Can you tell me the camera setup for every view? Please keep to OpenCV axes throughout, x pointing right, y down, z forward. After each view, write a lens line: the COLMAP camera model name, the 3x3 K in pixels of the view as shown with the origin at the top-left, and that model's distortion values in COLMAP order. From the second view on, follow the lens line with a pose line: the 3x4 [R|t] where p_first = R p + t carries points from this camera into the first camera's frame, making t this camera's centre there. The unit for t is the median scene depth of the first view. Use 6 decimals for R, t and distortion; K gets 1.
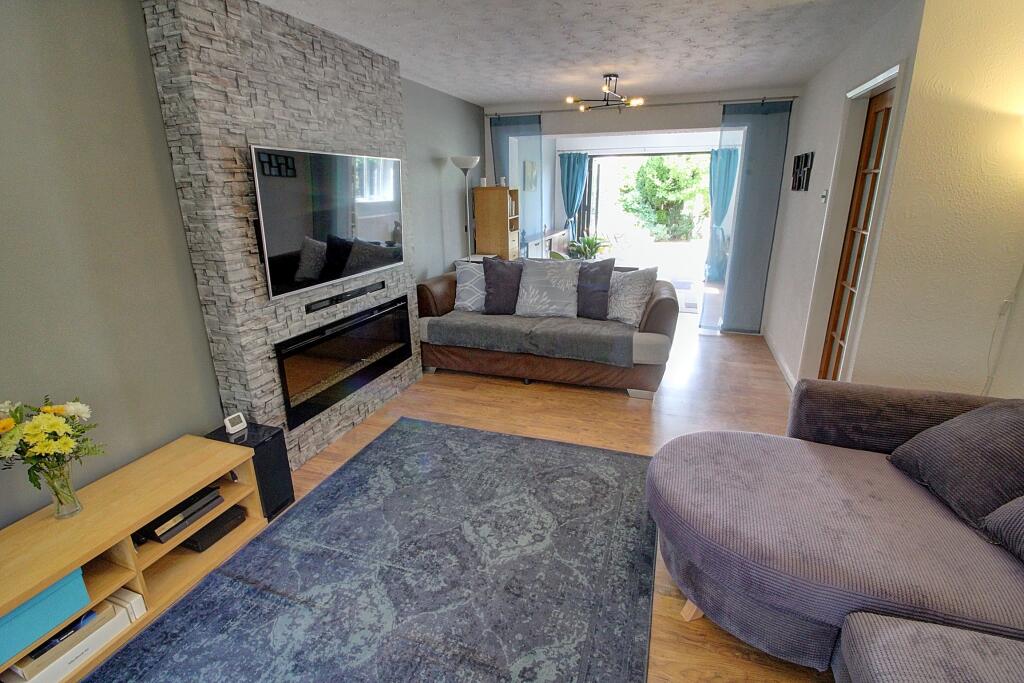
lens RADIAL K [[473.5, 0, 509.4], [0, 473.5, 336.4], [0, 0, 1]] dist [-0.001517, -0.011644]
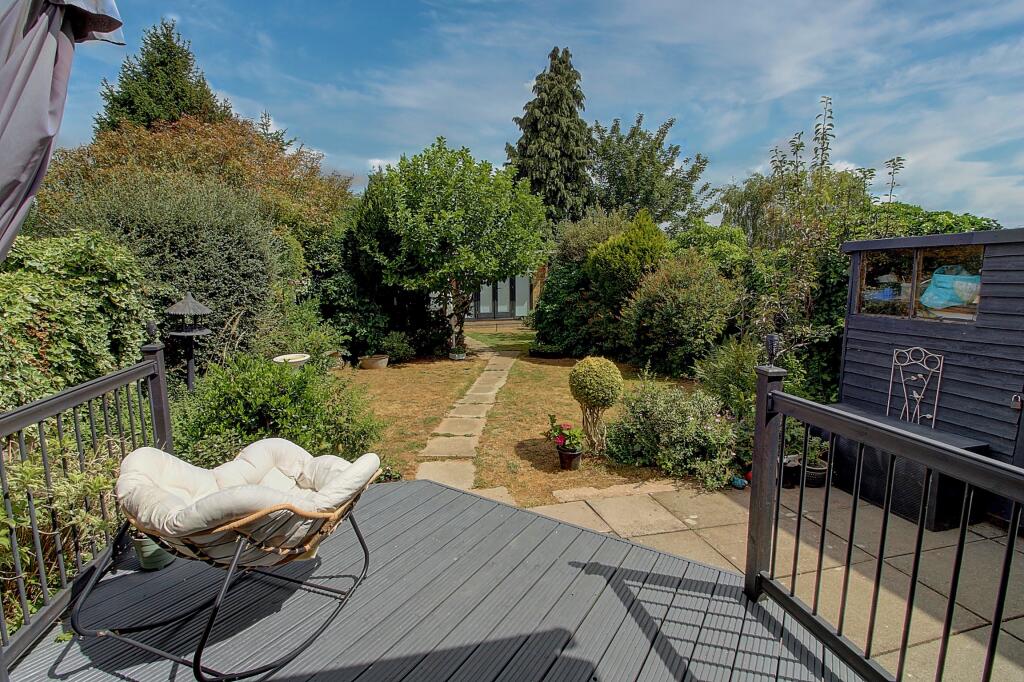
lens RADIAL K [[478.3, 0, 508.8], [0, 478.3, 335.0], [0, 0, 1]] dist [0.002077, -0.013947]
pose [[0.850260, -0.069798, 0.521714, 0.874667], [0.155059, 0.980400, -0.121544, -0.911342], [-0.503005, 0.184240, 0.844418, 2.899105]]
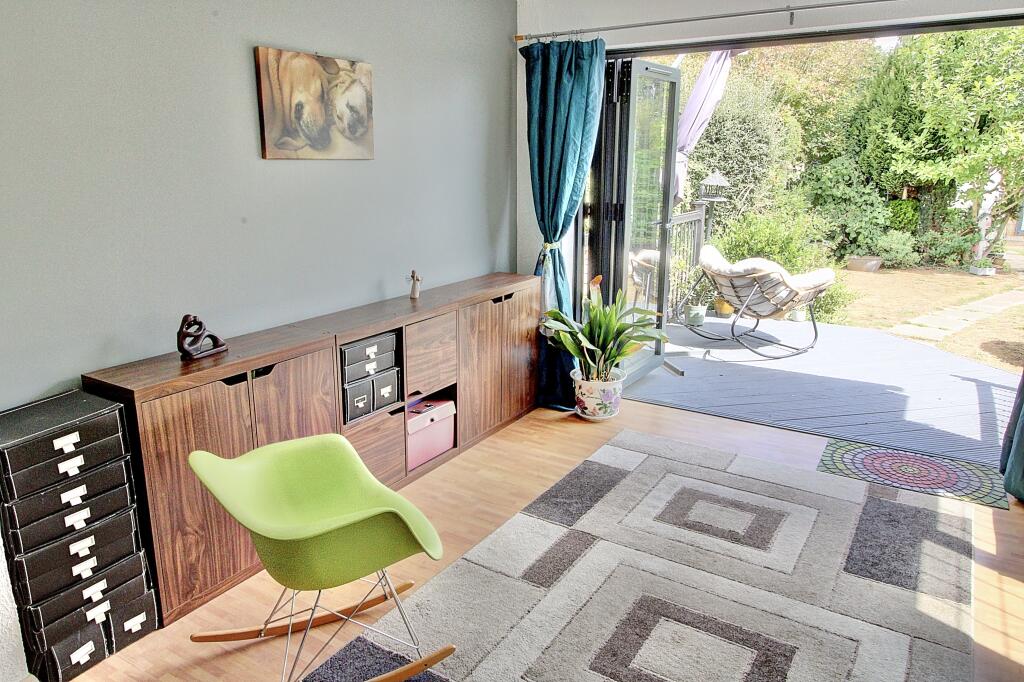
lens RADIAL K [[707.8, 0, 507.9], [0, 707.8, 333.7], [0, 0, 1]] dist [0.003059, 0.000197]
pose [[0.975906, 0.058660, -0.210158, 0.633793], [-0.069594, 0.996560, -0.045006, -0.507173], [0.206795, 0.058547, 0.976631, 1.622174]]
